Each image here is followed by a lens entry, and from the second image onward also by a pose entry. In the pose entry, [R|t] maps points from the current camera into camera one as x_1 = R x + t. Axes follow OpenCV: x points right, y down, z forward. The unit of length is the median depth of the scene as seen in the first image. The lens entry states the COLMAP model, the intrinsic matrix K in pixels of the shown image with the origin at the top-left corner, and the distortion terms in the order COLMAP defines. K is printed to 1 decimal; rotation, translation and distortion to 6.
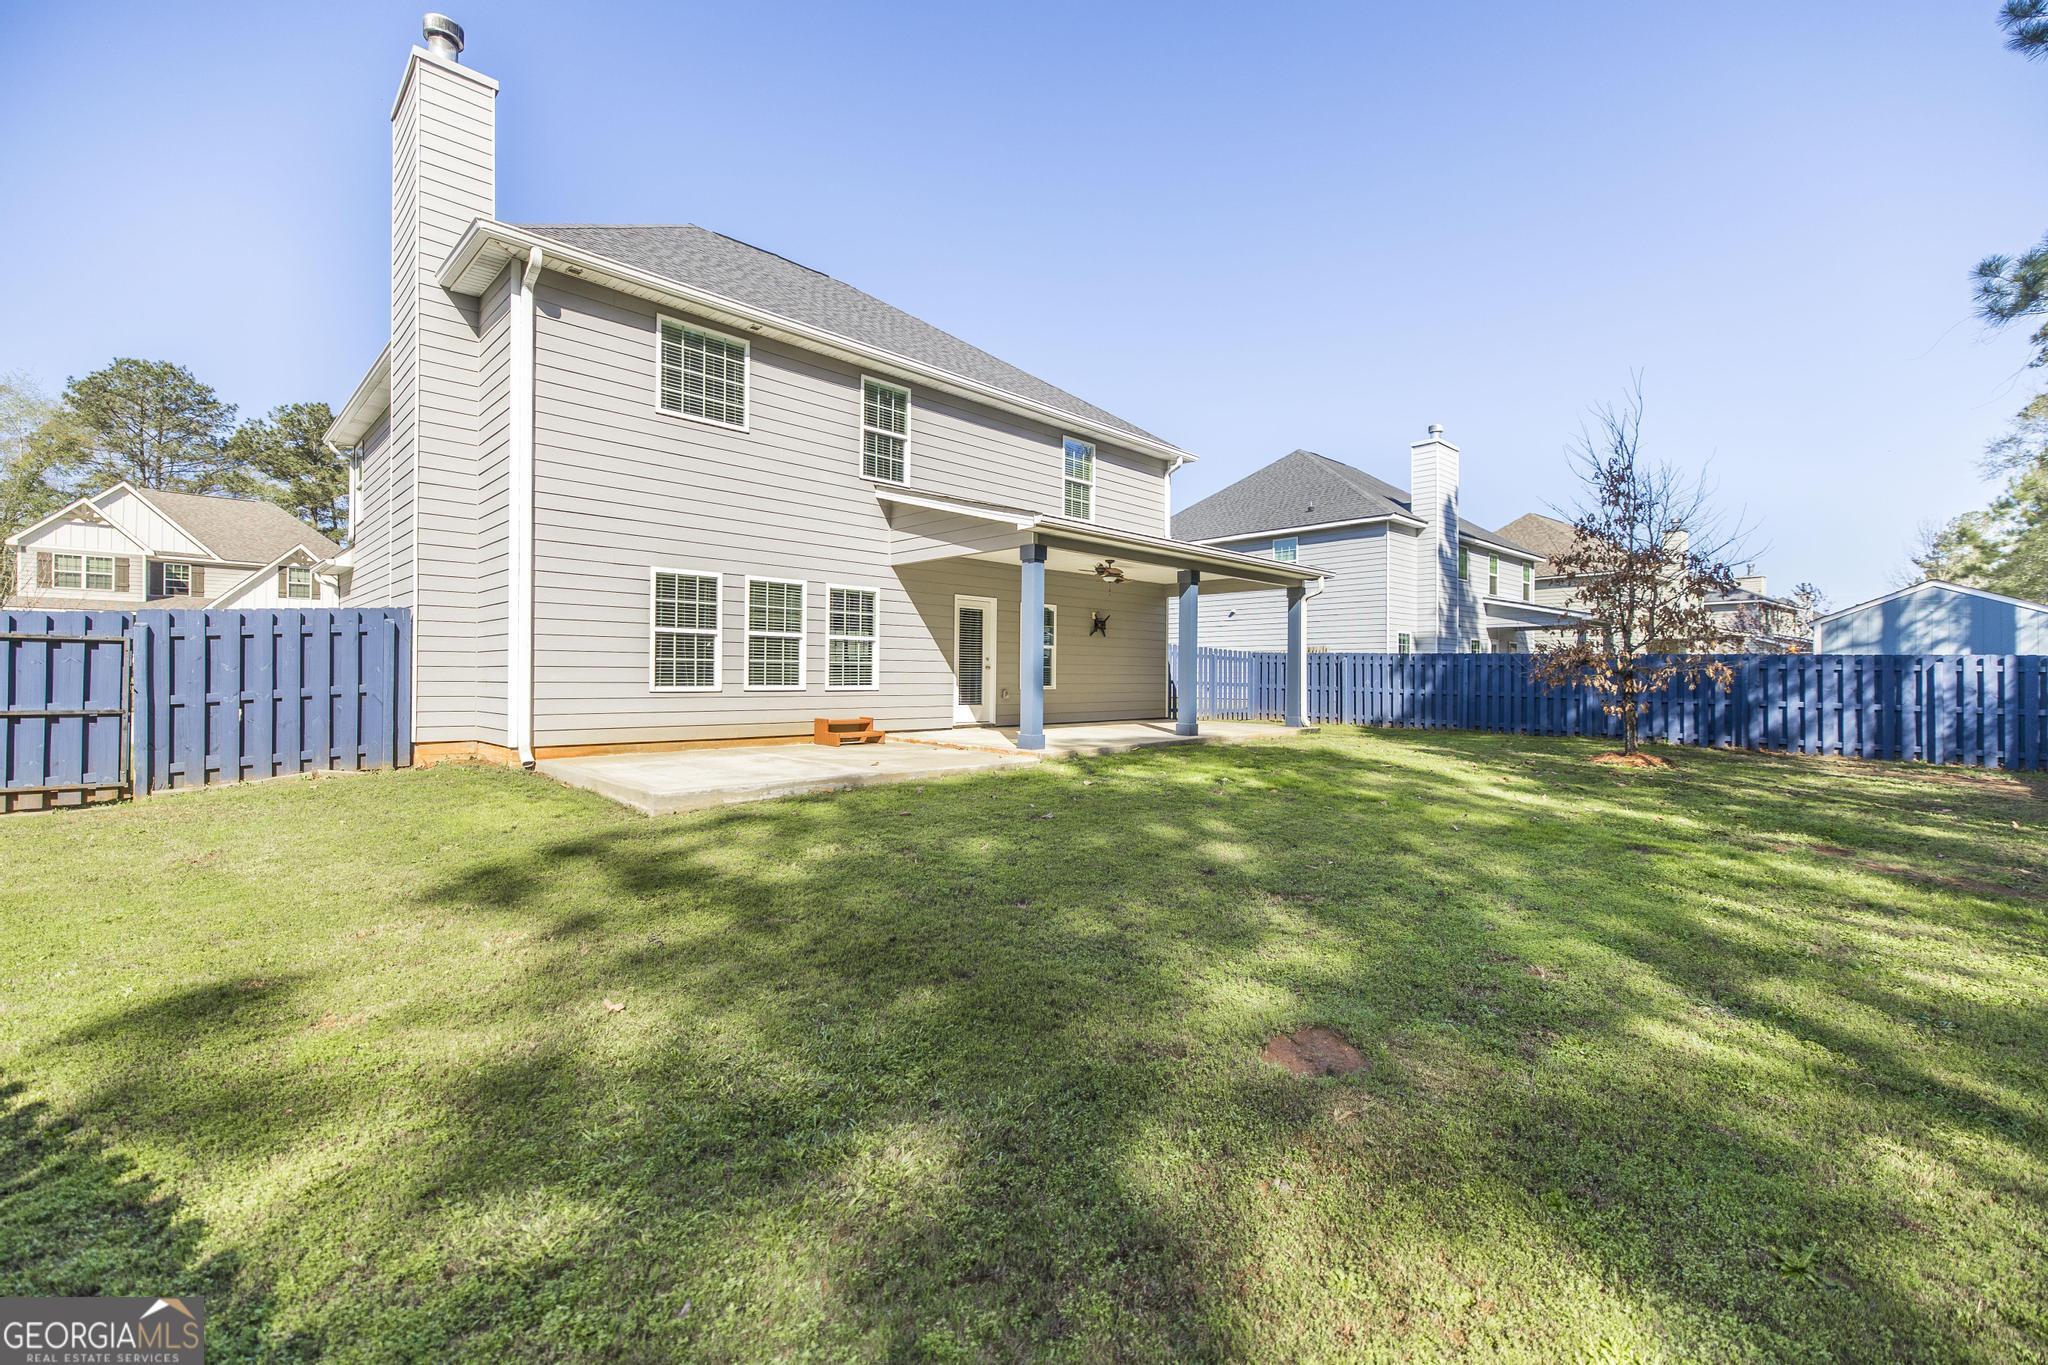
lens RADIAL K [[867.7, 0, 1029.3], [0, 867.7, 675.9], [0, 0, 1]] dist [0.002799, 0.000133]
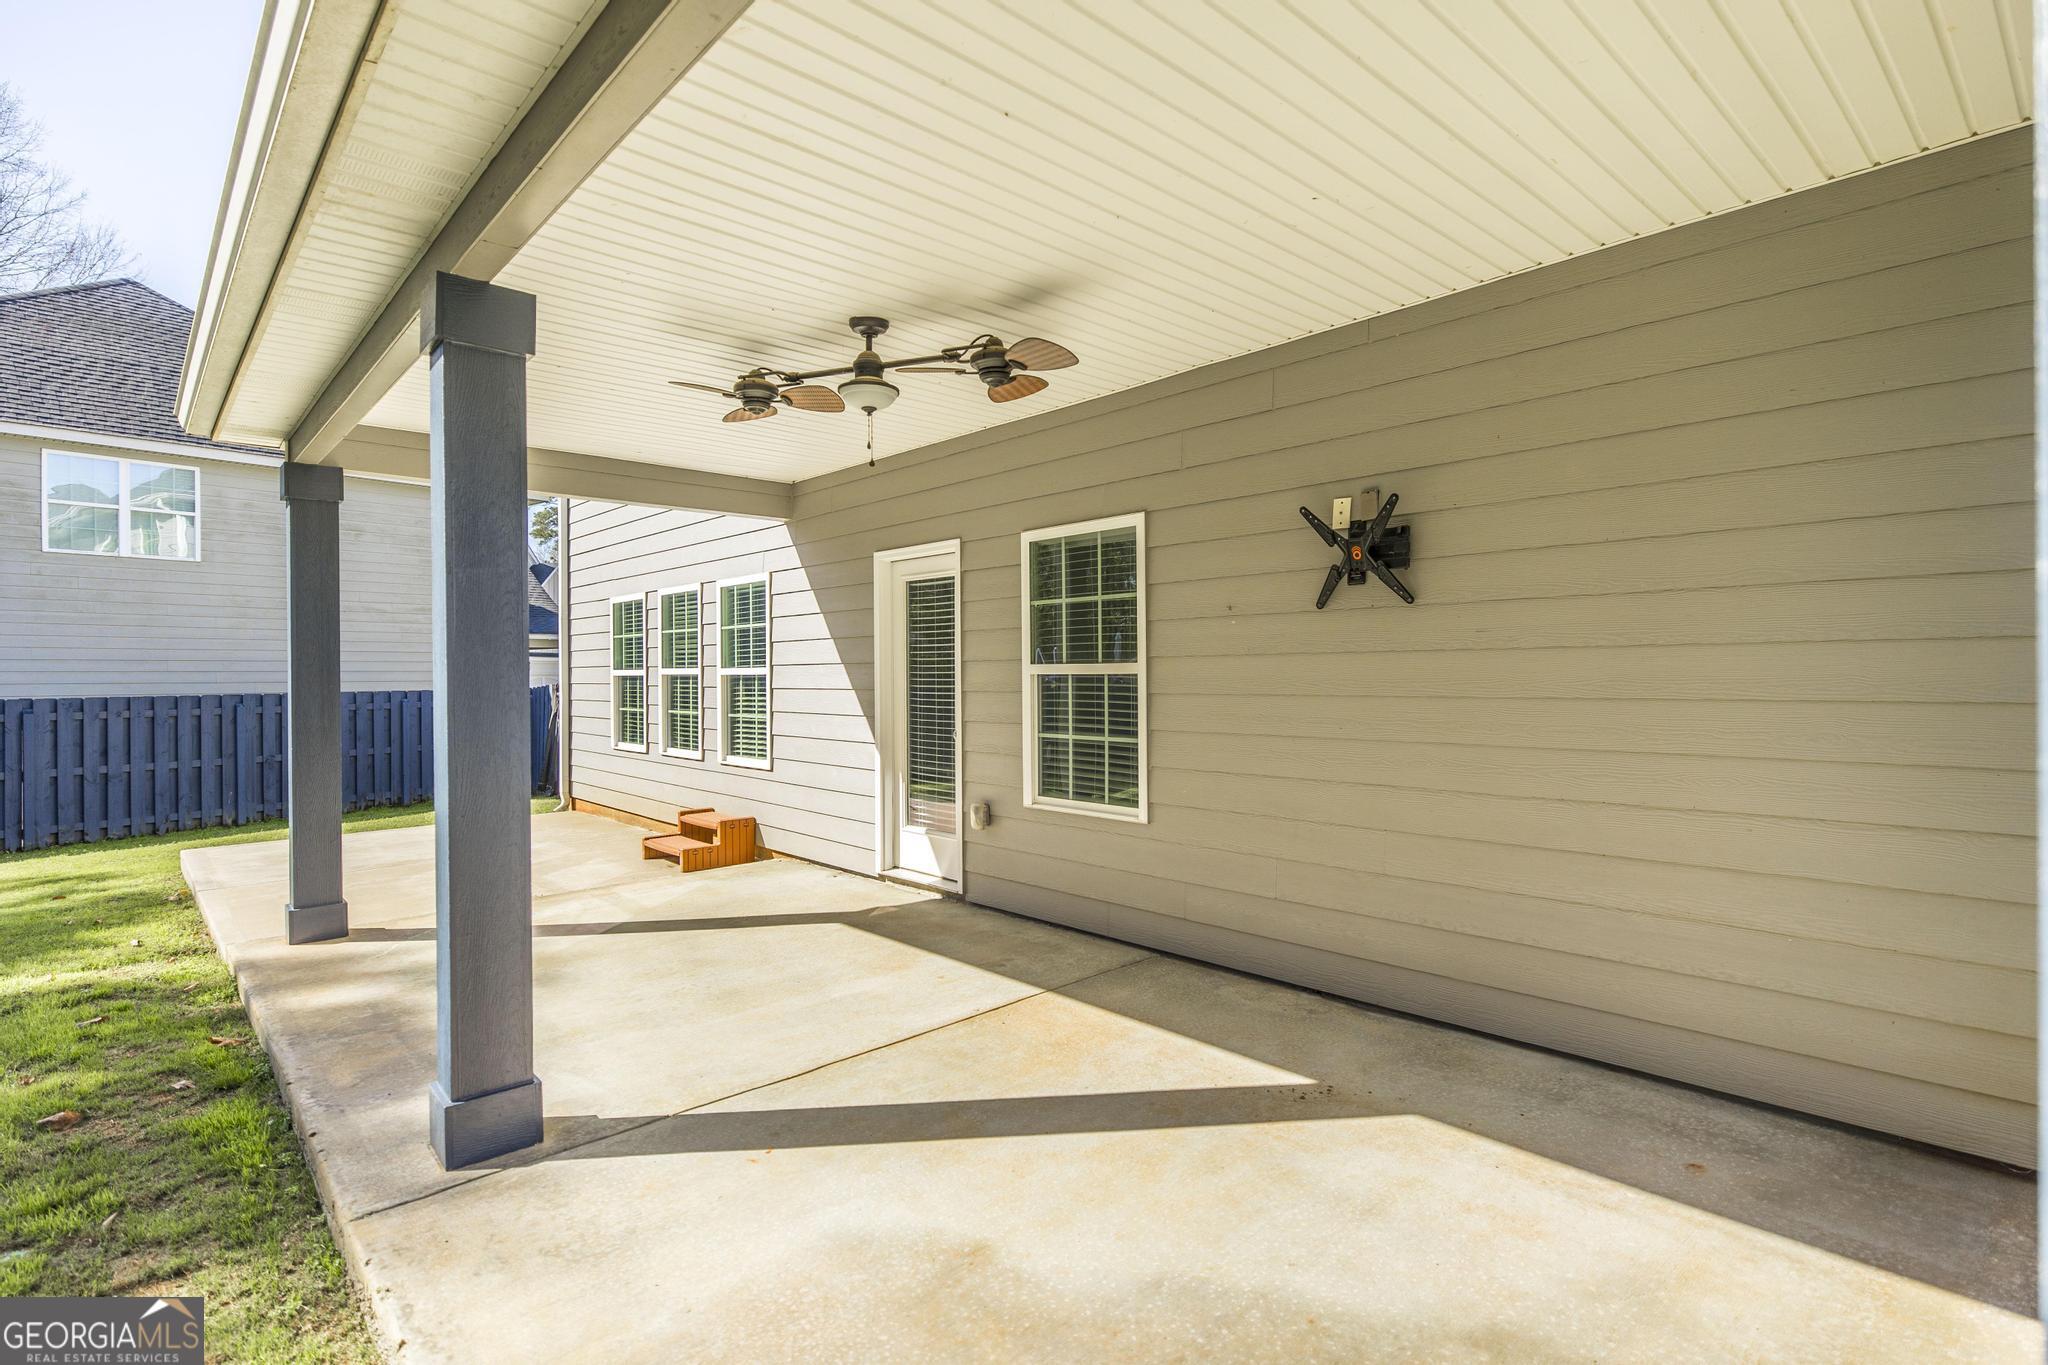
lens RADIAL K [[1019.8, 0, 1022.7], [0, 1019.8, 682.6], [0, 0, 1]] dist [-0.006034, -0.000904]
pose [[-0.059413, 0.000584, -0.998233, 0.461270], [0.007137, 0.999975, 0.000160, -0.038068], [0.998208, -0.007115, -0.059416, 1.290915]]
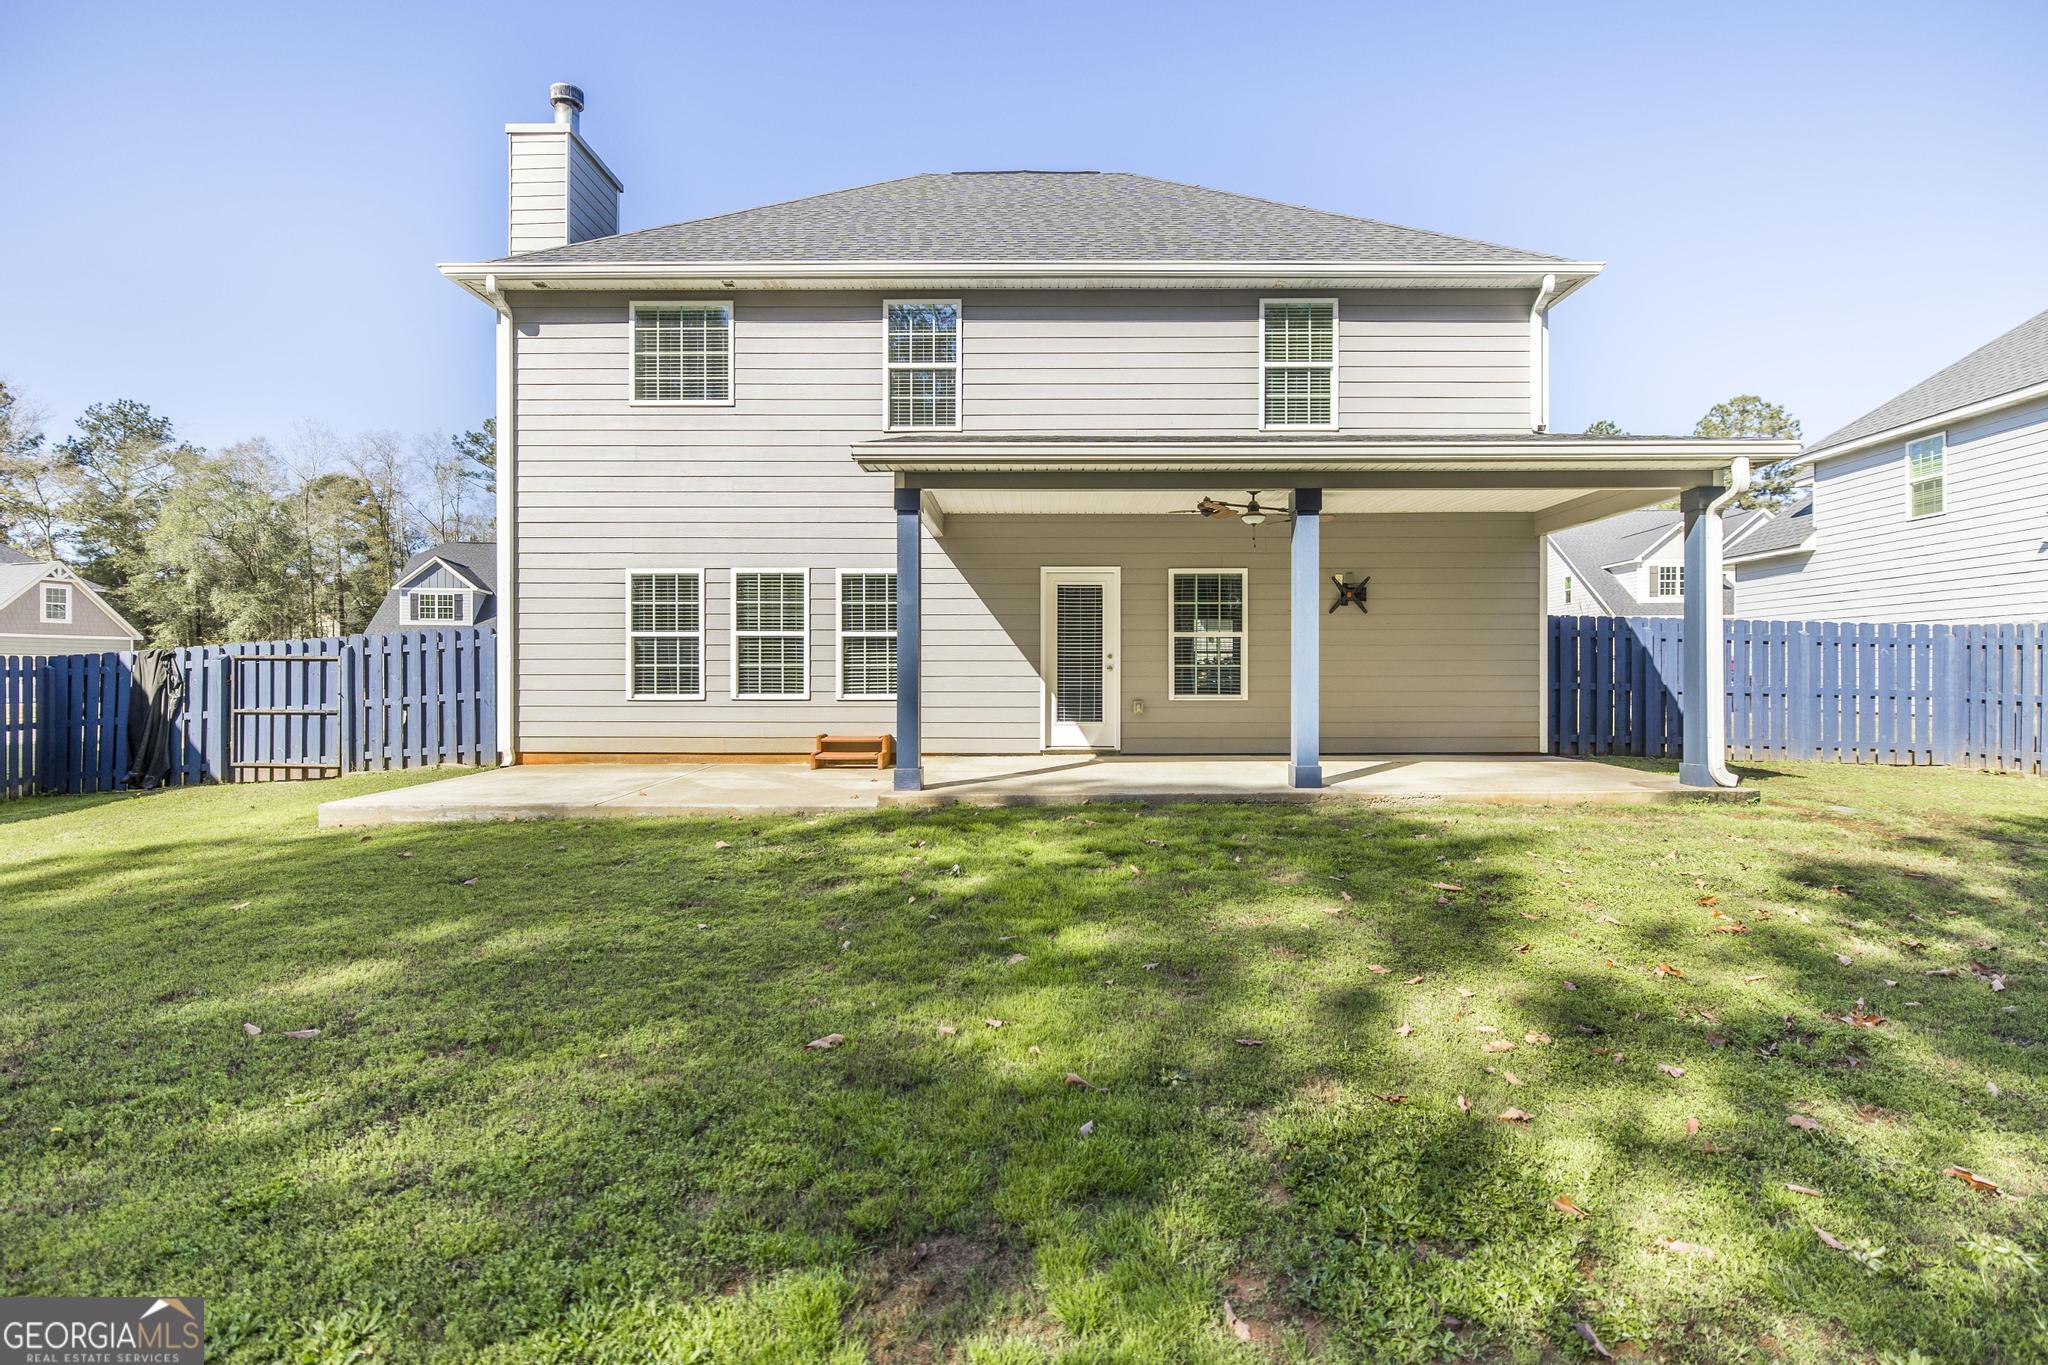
lens RADIAL K [[1019.8, 0, 1021.7], [0, 1019.8, 678.5], [0, 0, 1]] dist [-0.006034, -0.000904]
pose [[0.701214, -0.006098, -0.712925, 0.590288], [0.006131, 0.999978, -0.002523, 0.000097], [0.712924, -0.002602, 0.701236, 0.468152]]
